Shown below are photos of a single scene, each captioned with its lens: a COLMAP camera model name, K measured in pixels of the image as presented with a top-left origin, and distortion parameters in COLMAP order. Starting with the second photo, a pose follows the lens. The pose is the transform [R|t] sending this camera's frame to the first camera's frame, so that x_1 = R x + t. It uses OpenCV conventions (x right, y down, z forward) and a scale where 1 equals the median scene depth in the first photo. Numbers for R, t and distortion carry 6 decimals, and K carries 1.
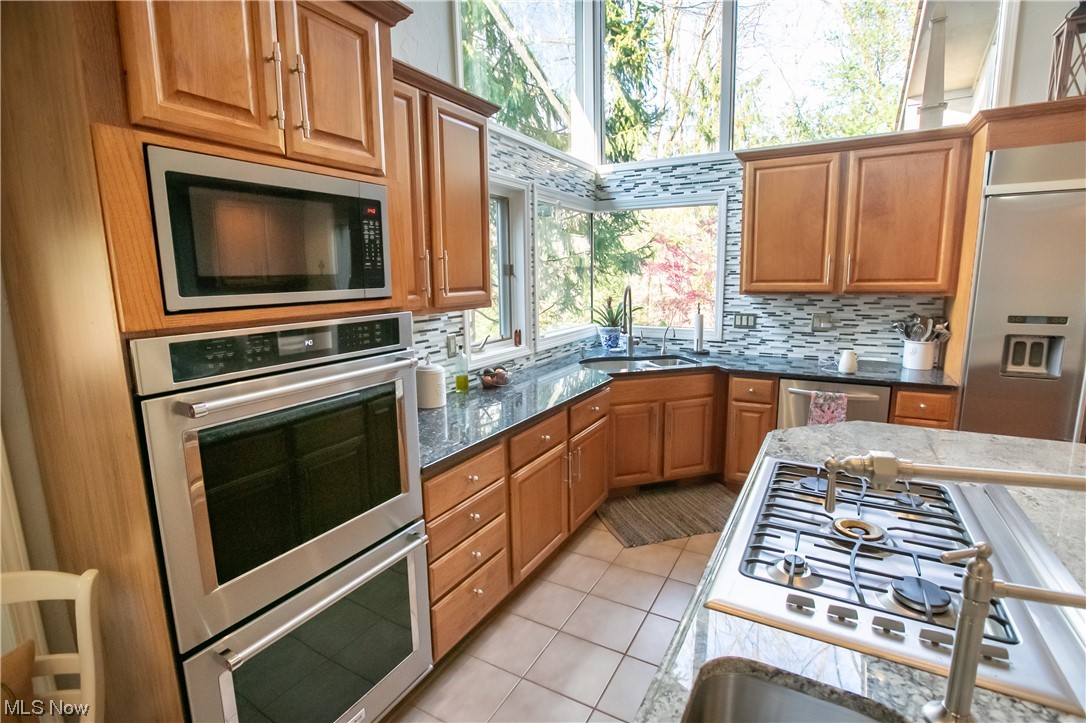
lens RADIAL K [[513.4, 0, 543.0], [0, 513.4, 361.5], [0, 0, 1]] dist [-0.053789, 0.022206]
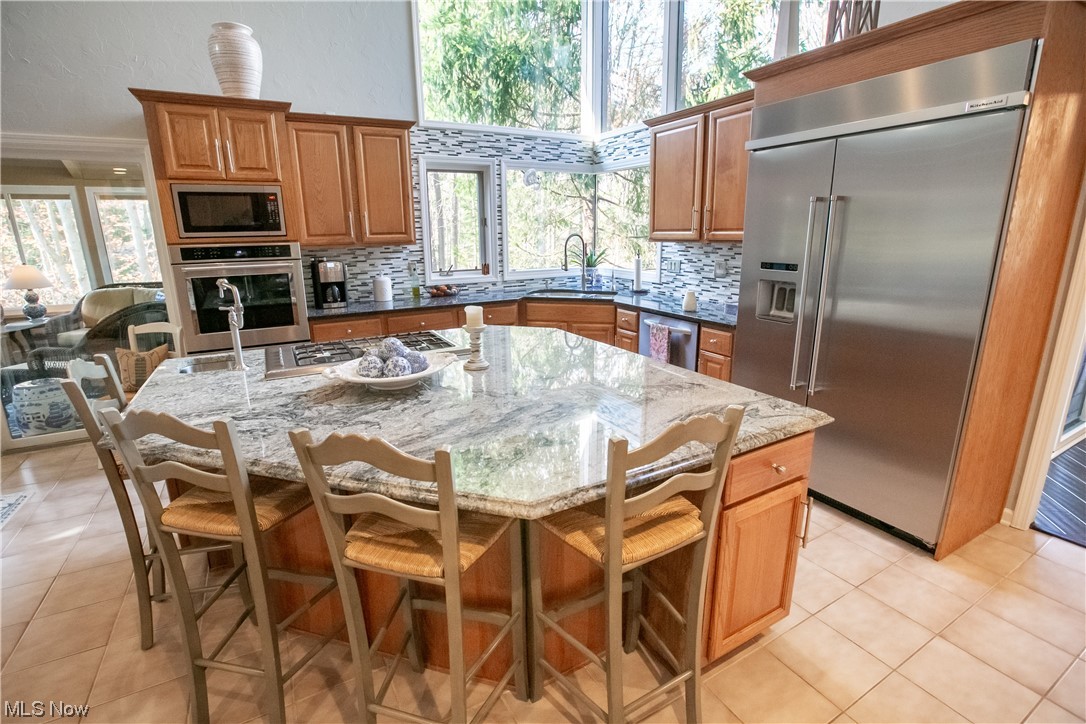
lens RADIAL K [[505.7, 0, 543.6], [0, 505.7, 355.0], [0, 0, 1]] dist [-0.052576, 0.019558]
pose [[0.851051, 0.132292, -0.508145, 0.896412], [-0.090623, 0.990226, 0.106021, 0.029788], [0.517203, -0.044179, 0.854721, -0.153276]]
